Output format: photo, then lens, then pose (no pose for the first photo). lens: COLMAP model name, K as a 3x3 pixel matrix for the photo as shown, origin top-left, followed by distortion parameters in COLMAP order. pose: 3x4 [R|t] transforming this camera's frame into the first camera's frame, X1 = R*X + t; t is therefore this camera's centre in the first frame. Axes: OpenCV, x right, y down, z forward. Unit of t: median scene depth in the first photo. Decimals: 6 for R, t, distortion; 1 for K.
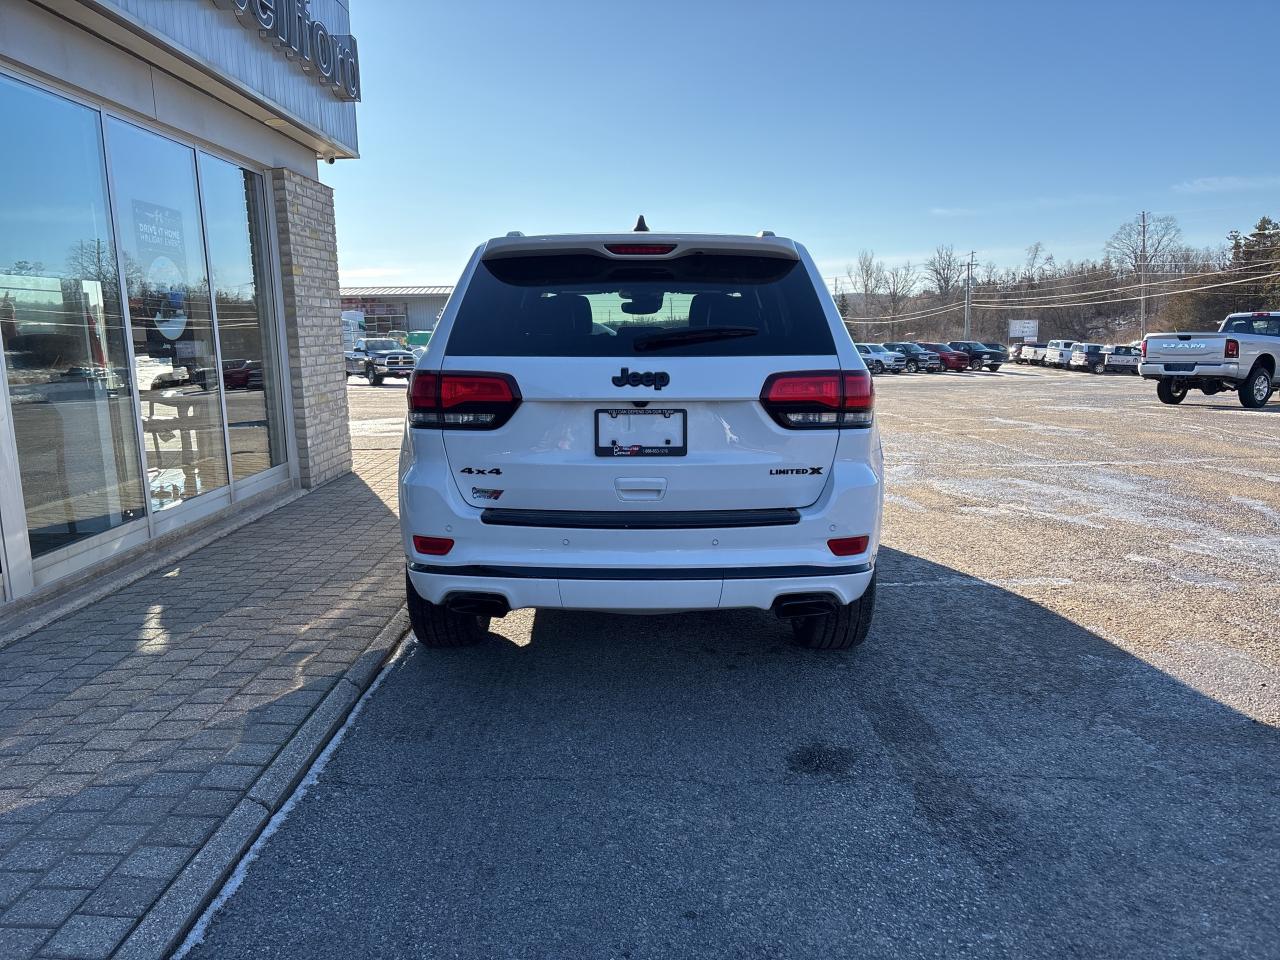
lens RADIAL K [[965.5, 0, 639.7], [0, 965.5, 482.7], [0, 0, 1]] dist [0.044691, -0.042524]
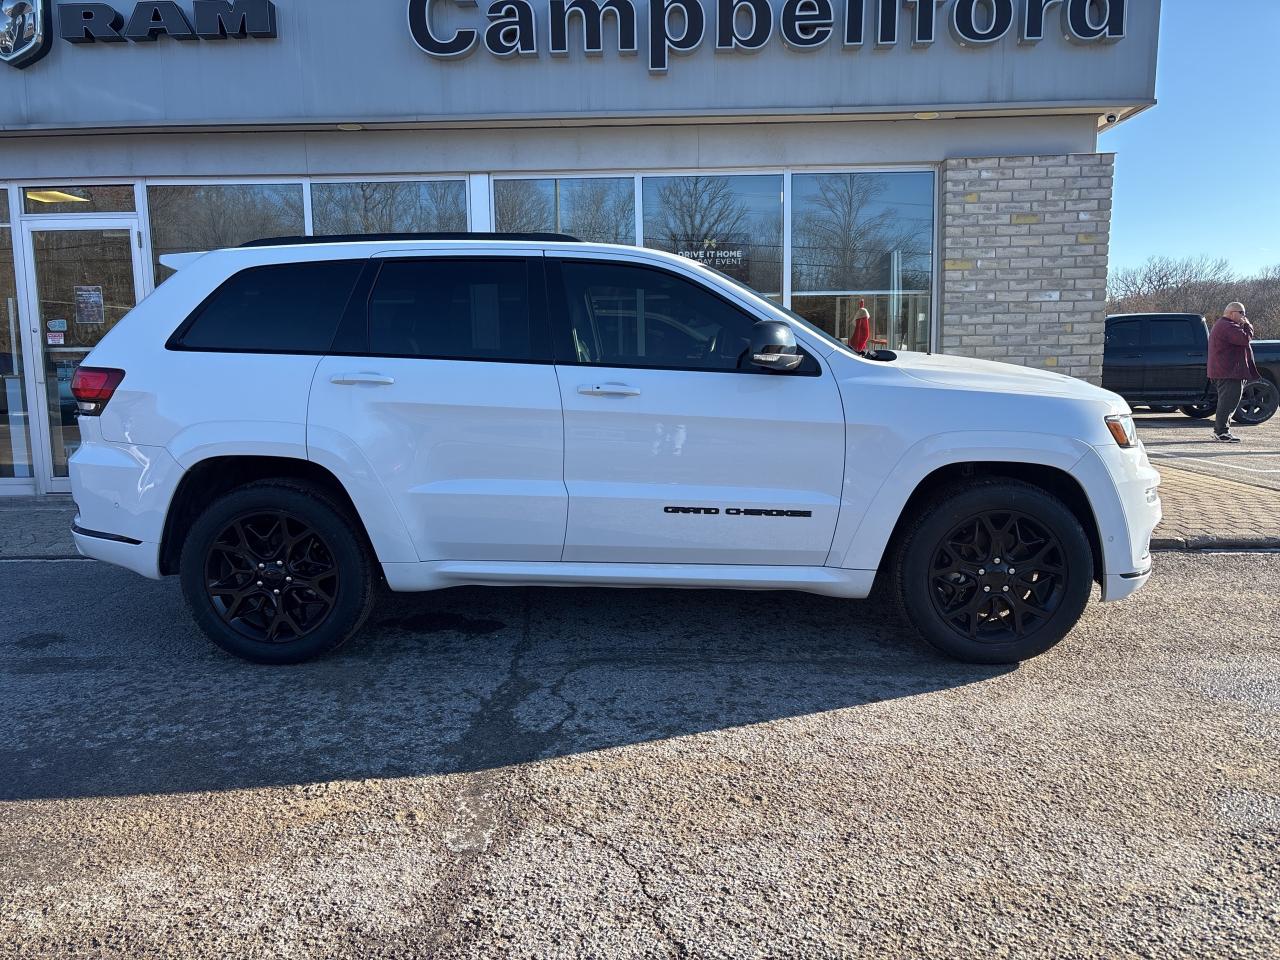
lens RADIAL K [[965.5, 0, 642.3], [0, 965.5, 479.2], [0, 0, 1]] dist [0.044691, -0.042524]
pose [[-0.013619, 0.146030, -0.989186, 1.427639], [-0.146888, 0.978253, 0.146439, -0.255984], [0.989059, 0.147294, 0.008127, 1.692275]]
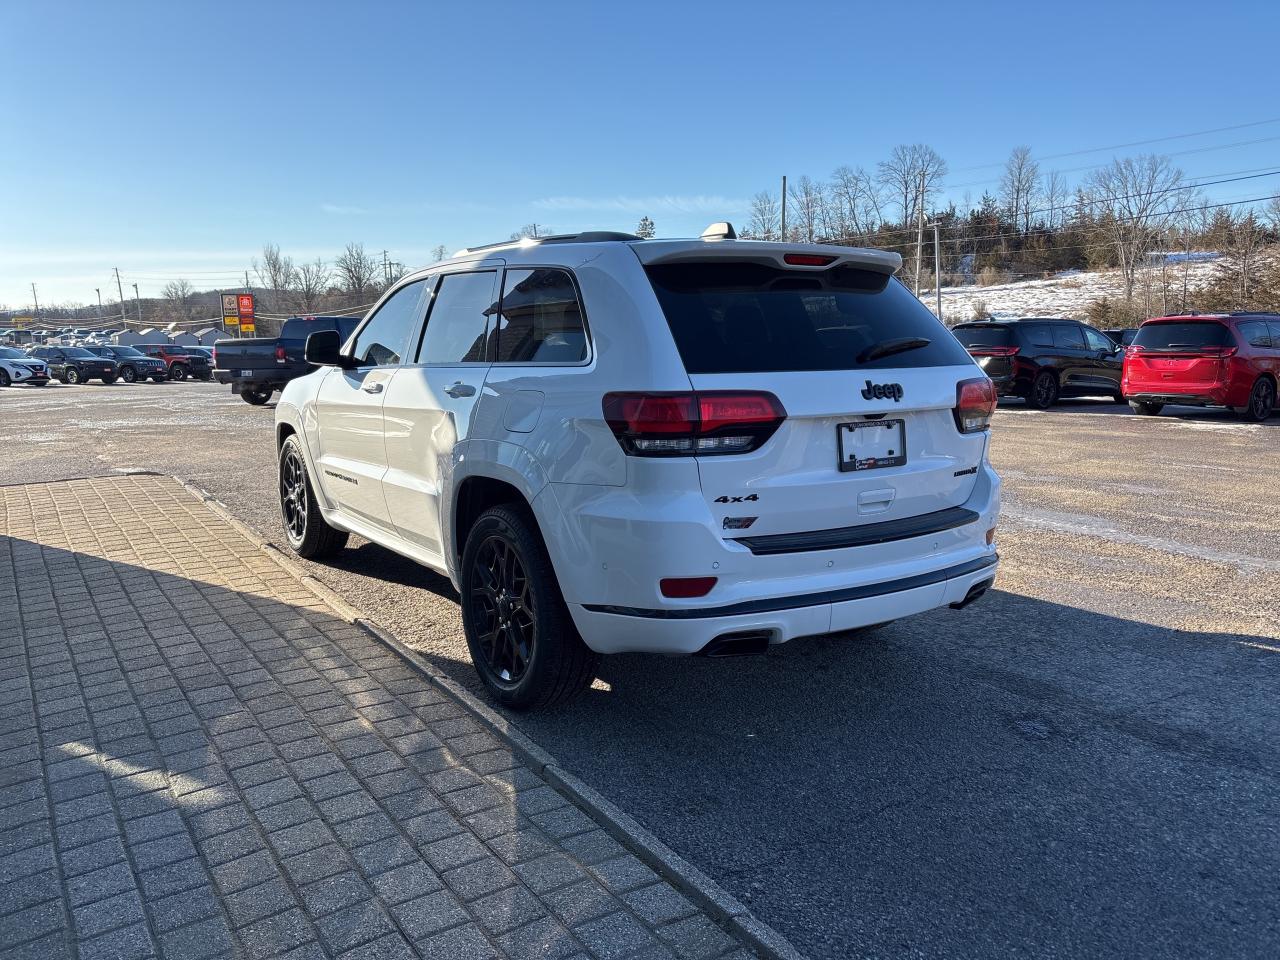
lens RADIAL K [[965.5, 0, 637.6], [0, 965.5, 484.6], [0, 0, 1]] dist [0.044691, -0.042524]
pose [[0.832763, -0.084996, 0.547066, -0.729797], [0.082478, 0.996164, 0.029222, -0.058542], [-0.547451, 0.020786, 0.836579, 0.285564]]
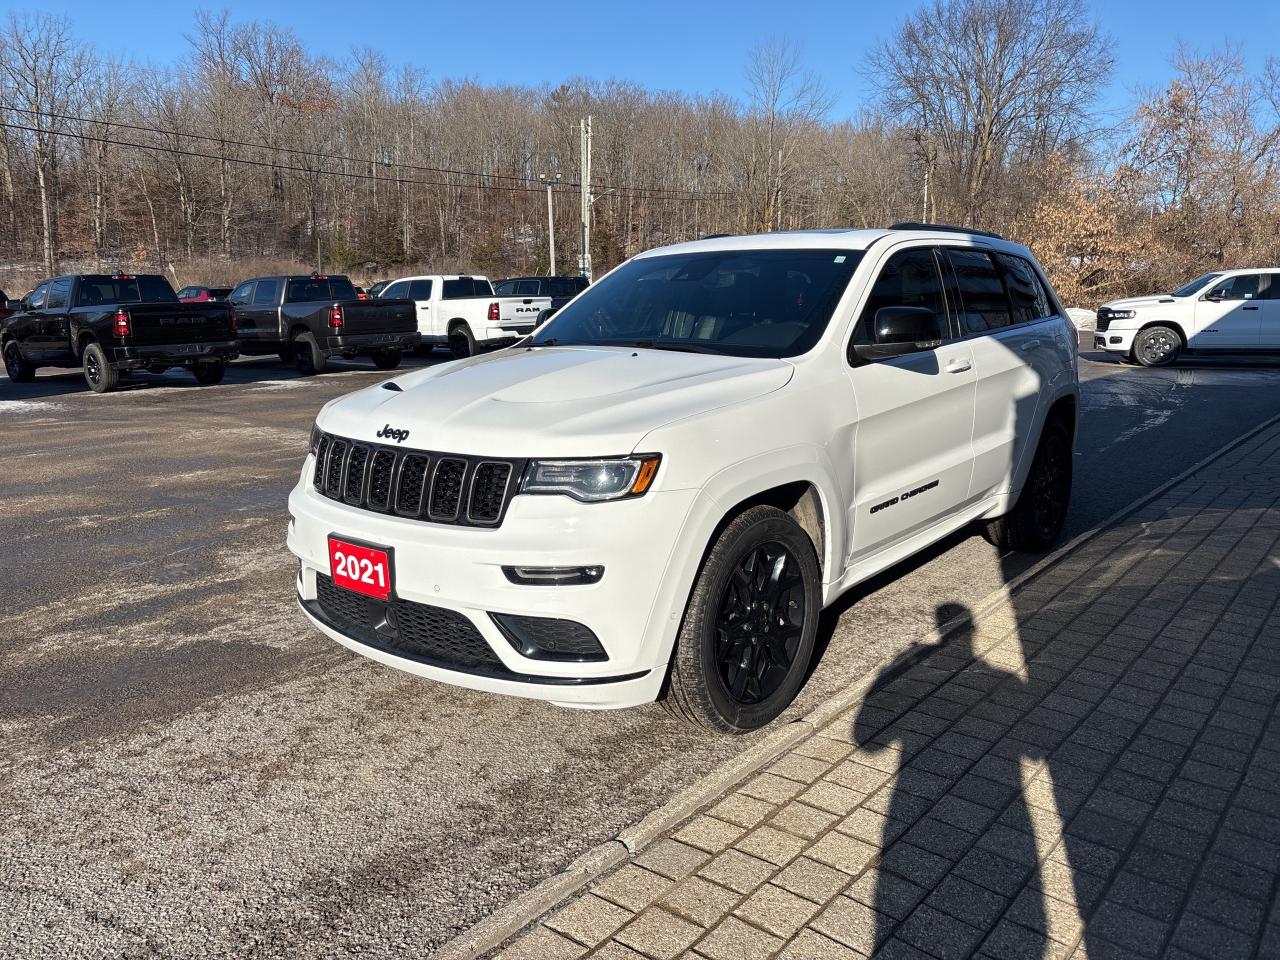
lens RADIAL K [[965.5, 0, 648.1], [0, 965.5, 478.8], [0, 0, 1]] dist [0.044691, -0.042524]
pose [[-0.771665, -0.109719, 0.626494, -0.774327], [0.110157, 0.947067, 0.301545, -0.473691], [-0.626417, 0.301704, -0.718732, 2.856561]]
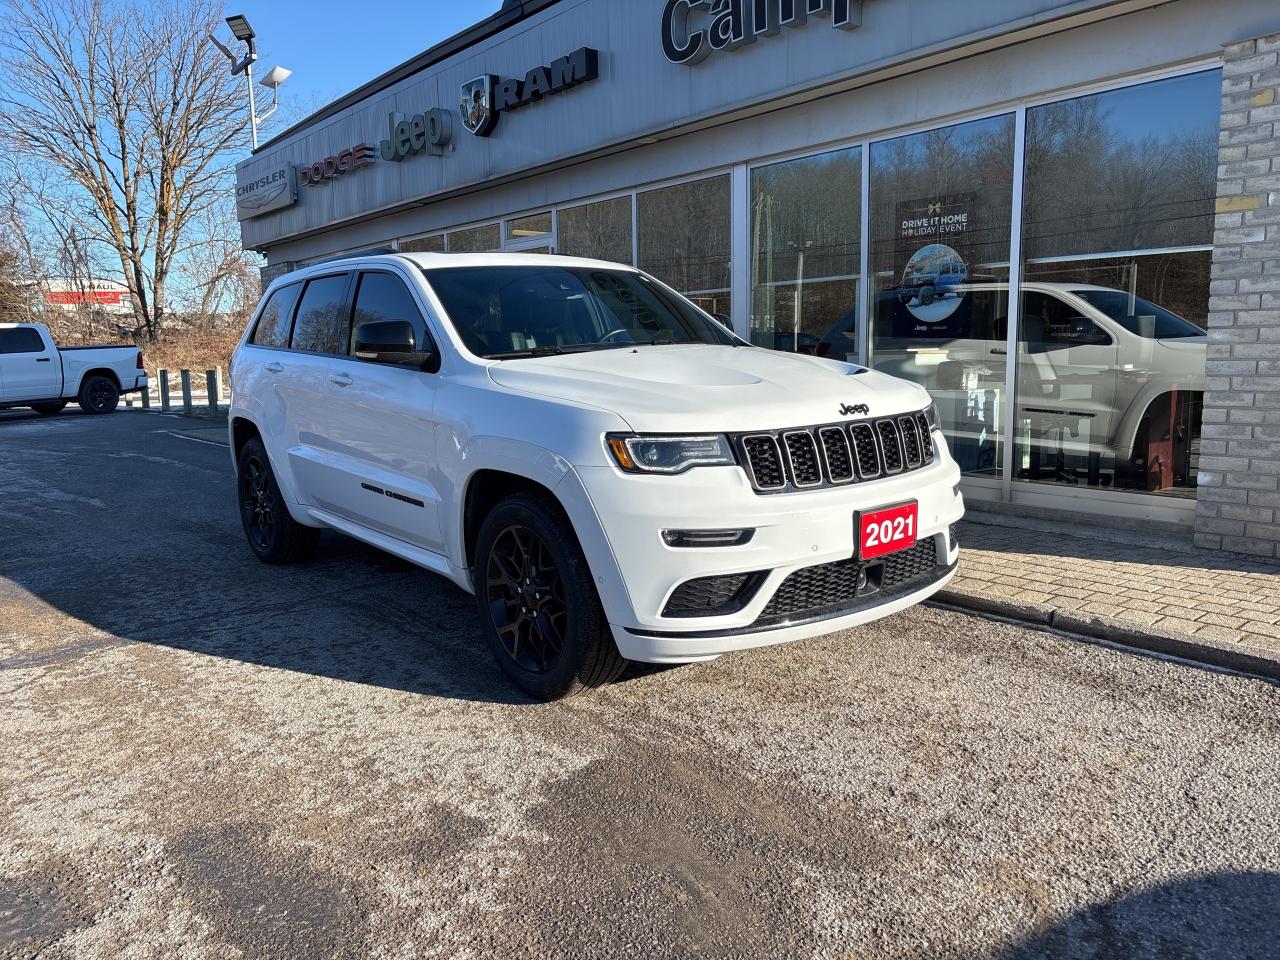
lens RADIAL K [[965.5, 0, 635.6], [0, 965.5, 481.3], [0, 0, 1]] dist [0.044691, -0.042524]
pose [[-0.774323, 0.121745, -0.620968, 0.832219], [-0.068208, 0.959543, 0.273177, -0.451730], [0.629103, 0.253882, -0.734692, 2.953913]]
